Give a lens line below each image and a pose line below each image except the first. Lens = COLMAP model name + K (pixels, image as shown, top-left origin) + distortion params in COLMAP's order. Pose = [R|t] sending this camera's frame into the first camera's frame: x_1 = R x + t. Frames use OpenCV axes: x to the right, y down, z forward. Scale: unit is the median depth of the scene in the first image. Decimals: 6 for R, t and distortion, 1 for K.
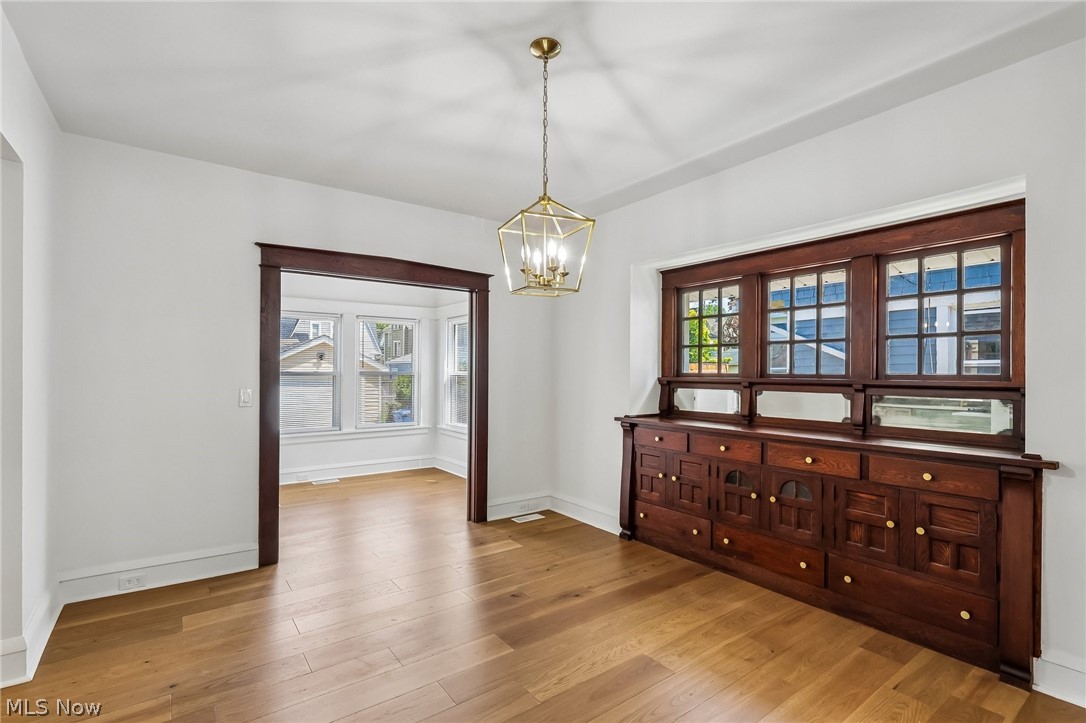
lens RADIAL K [[505.0, 0, 537.6], [0, 505.0, 367.5], [0, 0, 1]] dist [-0.000908, -0.000139]
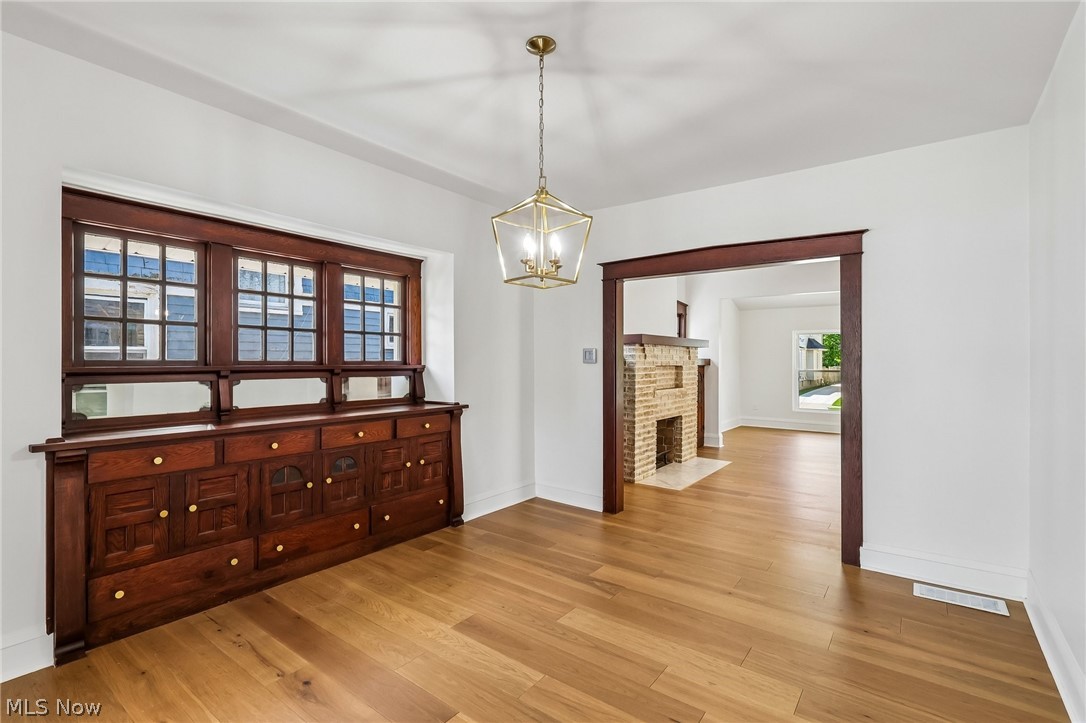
lens RADIAL K [[505.0, 0, 542.9], [0, 505.0, 361.2], [0, 0, 1]] dist [-0.000908, -0.000139]
pose [[-0.294599, -0.004867, 0.955609, -0.586742], [-0.011502, 0.999933, 0.001547, 0.005689], [-0.955552, -0.010536, -0.294635, 0.782152]]
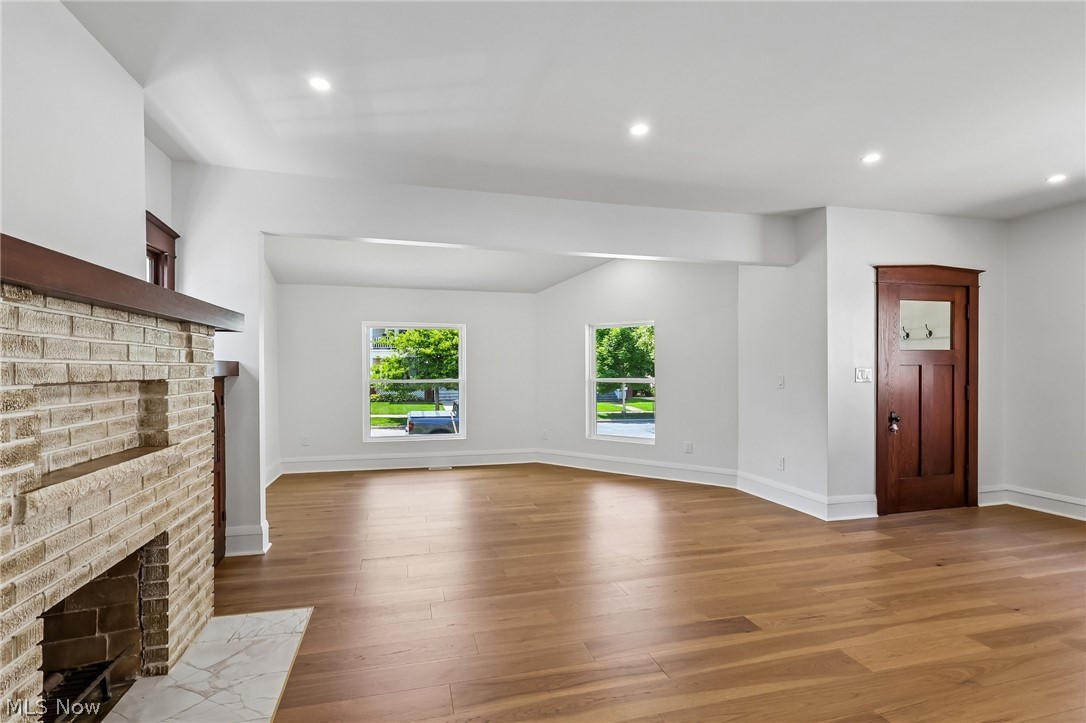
lens RADIAL K [[505.0, 0, 541.0], [0, 505.0, 372.3], [0, 0, 1]] dist [-0.000908, -0.000139]
pose [[-0.936961, -0.003295, 0.349420, 0.414614], [-0.003741, 0.999993, -0.000600, 0.008897], [-0.349415, -0.001869, -0.936966, 0.148704]]
